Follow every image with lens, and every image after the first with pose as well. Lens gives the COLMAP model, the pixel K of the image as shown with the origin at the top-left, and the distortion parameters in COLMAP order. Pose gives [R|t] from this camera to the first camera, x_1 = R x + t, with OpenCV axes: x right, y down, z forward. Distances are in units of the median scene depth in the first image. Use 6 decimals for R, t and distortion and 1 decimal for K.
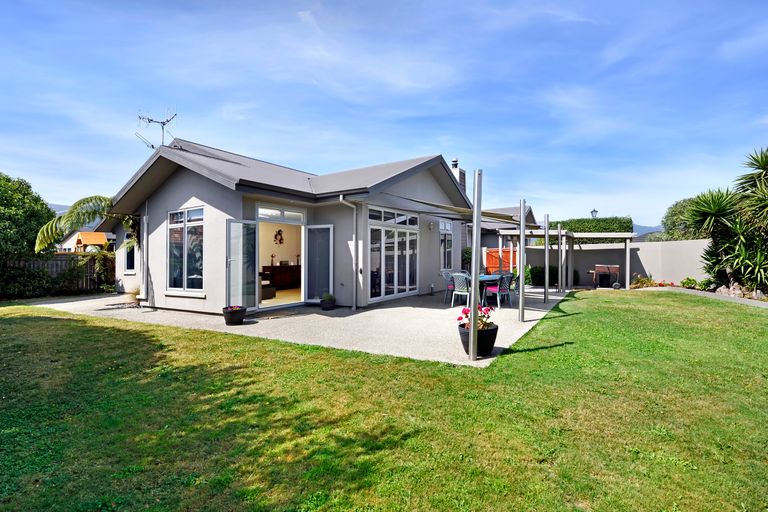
lens RADIAL K [[381.5, 0, 384.5], [0, 381.5, 258.0], [0, 0, 1]] dist [-0.006831, -0.000509]
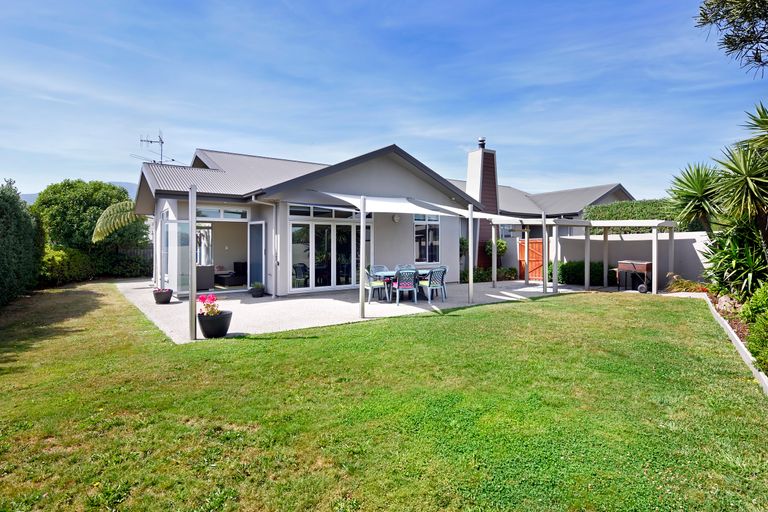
lens RADIAL K [[420.9, 0, 383.9], [0, 420.9, 251.2], [0, 0, 1]] dist [0.002206, 0.000022]
pose [[0.920719, 0.011605, -0.390053, 0.640753], [-0.004702, 0.999815, 0.018648, -0.022884], [0.390198, -0.015336, 0.920603, 0.001820]]
